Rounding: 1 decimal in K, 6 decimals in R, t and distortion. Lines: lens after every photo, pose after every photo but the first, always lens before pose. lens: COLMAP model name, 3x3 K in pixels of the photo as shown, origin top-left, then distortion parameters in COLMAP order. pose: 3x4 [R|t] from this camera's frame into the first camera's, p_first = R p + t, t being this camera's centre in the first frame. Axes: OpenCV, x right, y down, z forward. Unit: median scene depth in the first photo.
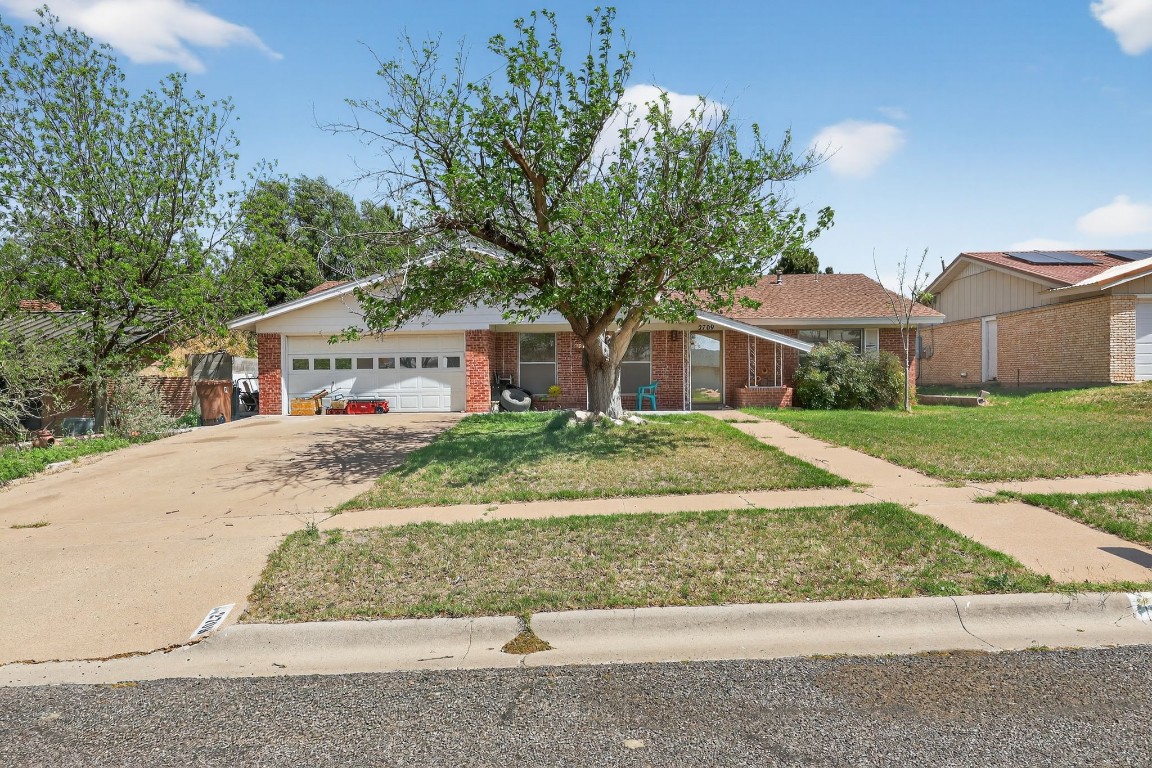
lens RADIAL K [[535.5, 0, 576.0], [0, 535.5, 384.0], [0, 0, 1]] dist [-0.000218, 0.000655]
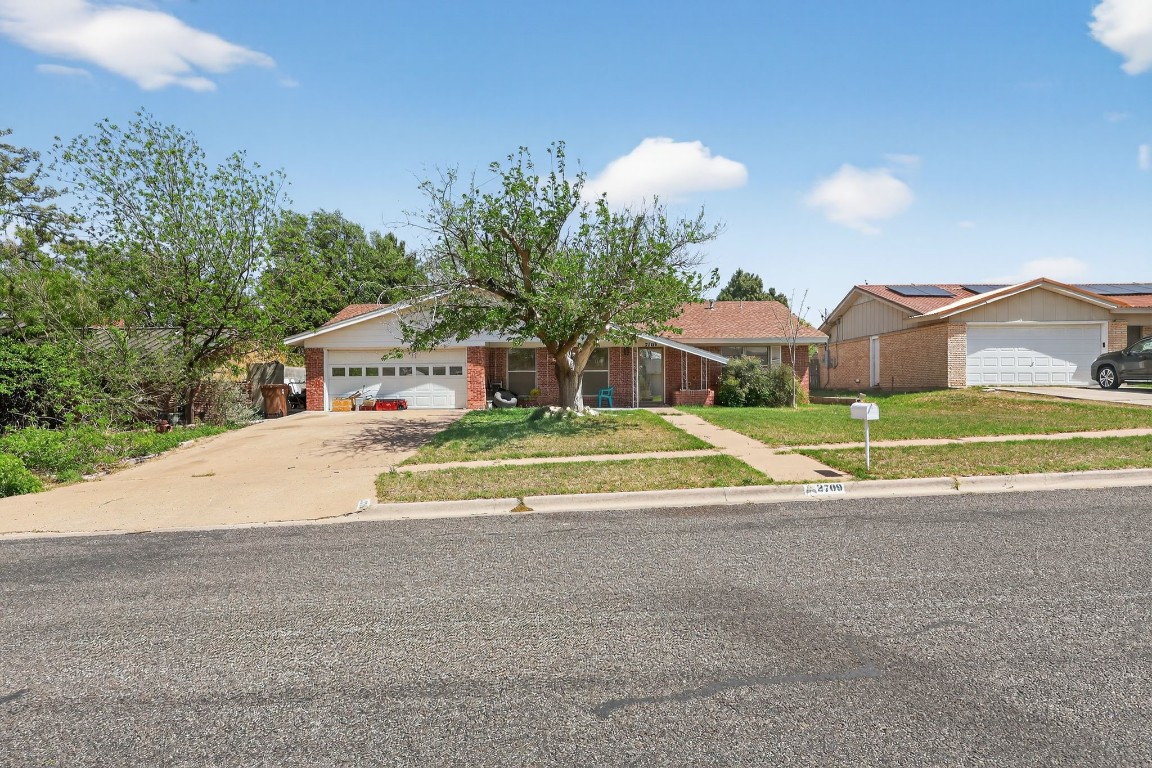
lens RADIAL K [[454.7, 0, 565.6], [0, 454.7, 393.8], [0, 0, 1]] dist [-0.000610, 0.000013]
pose [[0.999654, 0.001367, 0.026283, 0.005969], [-0.001691, 0.999923, 0.012315, 0.001590], [-0.026264, -0.012355, 0.999579, -0.128389]]
